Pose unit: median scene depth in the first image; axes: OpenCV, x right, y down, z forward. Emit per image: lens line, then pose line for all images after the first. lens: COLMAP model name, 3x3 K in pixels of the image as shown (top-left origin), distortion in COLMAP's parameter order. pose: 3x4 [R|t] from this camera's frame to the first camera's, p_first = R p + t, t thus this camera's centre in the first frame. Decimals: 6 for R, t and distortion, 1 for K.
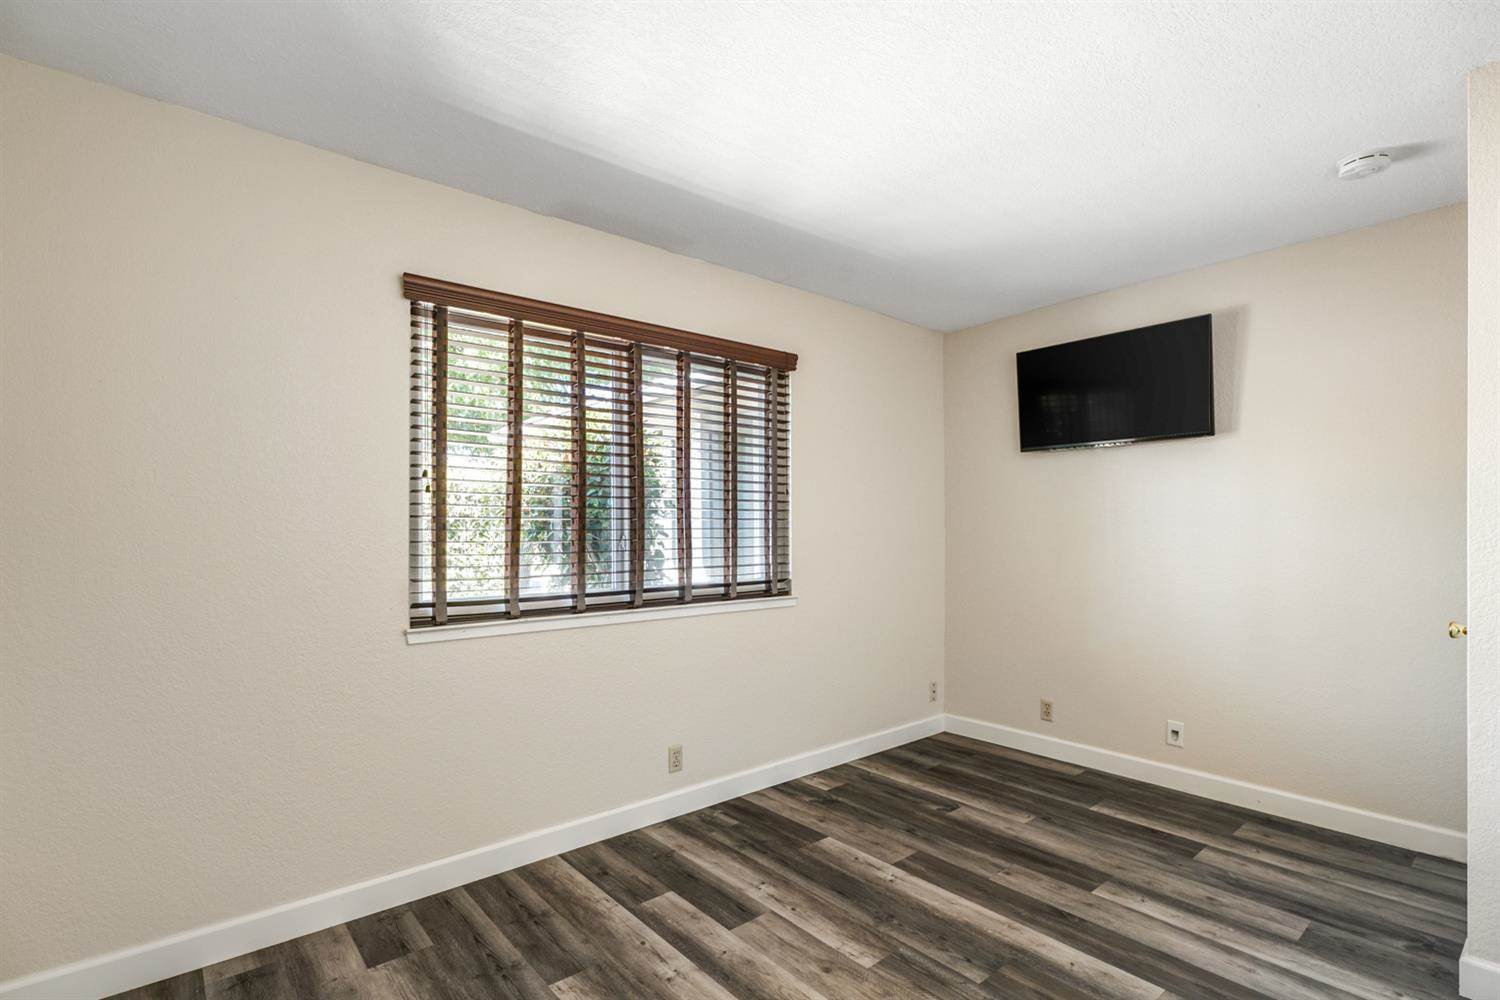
lens RADIAL K [[703.9, 0, 730.0], [0, 703.9, 516.1], [0, 0, 1]] dist [-0.010564, 0.000196]
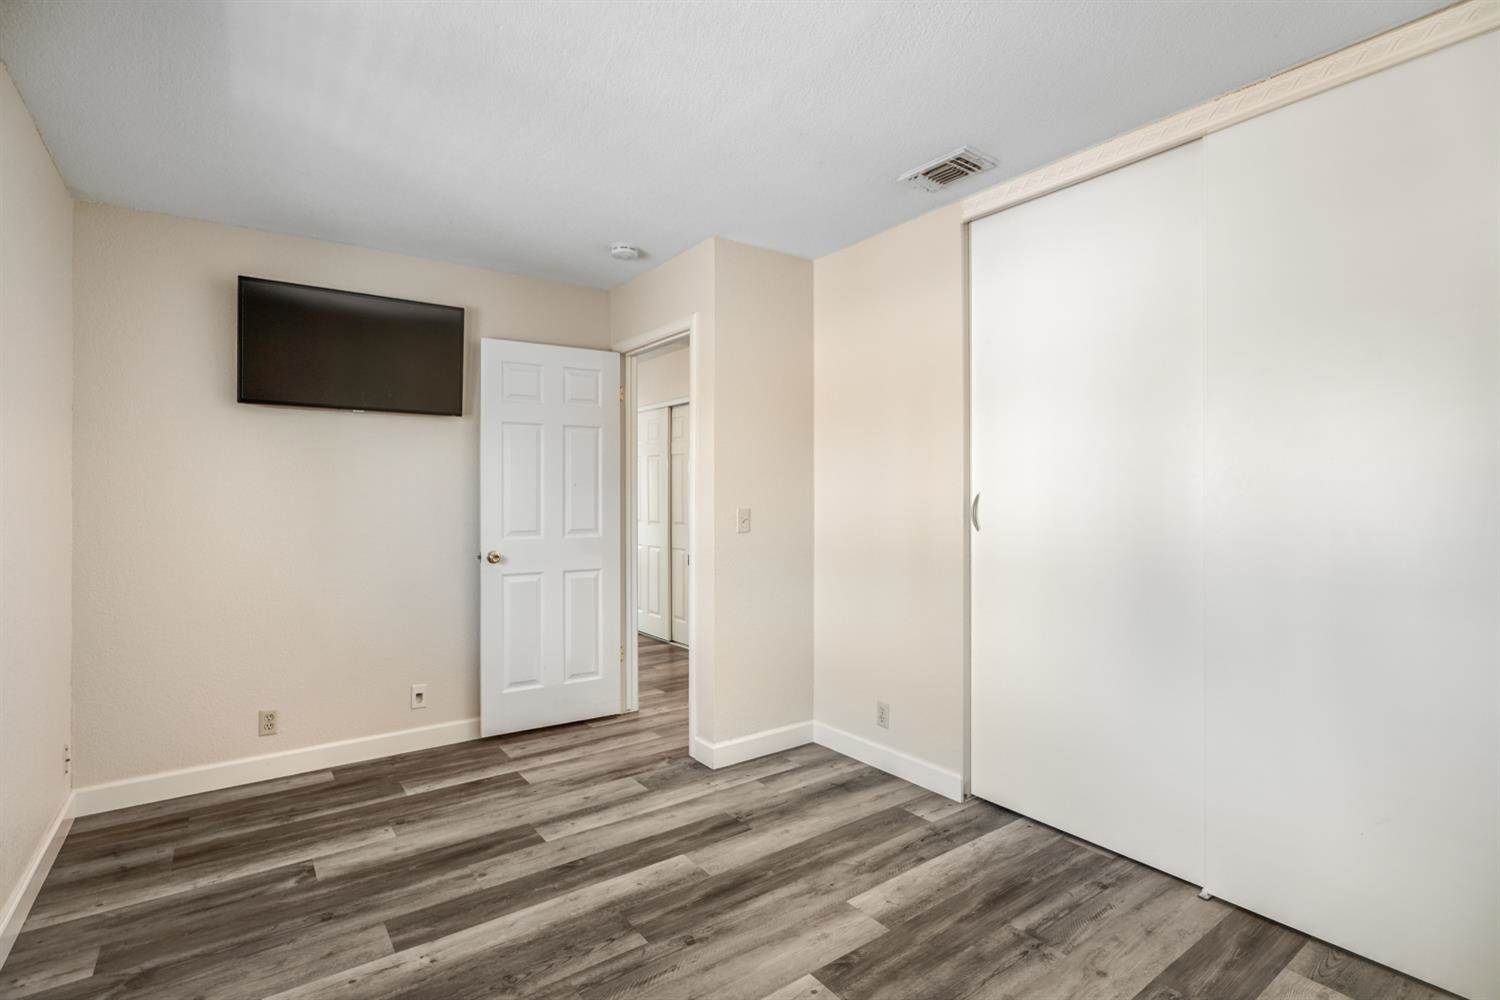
lens RADIAL K [[703.9, 0, 730.0], [0, 703.9, 516.1], [0, 0, 1]] dist [-0.010564, 0.000196]
pose [[0.069905, -0.029541, 0.997116, -0.419165], [-0.010175, 0.999488, 0.030325, 0.003876], [-0.997502, -0.012265, 0.069569, 0.525615]]
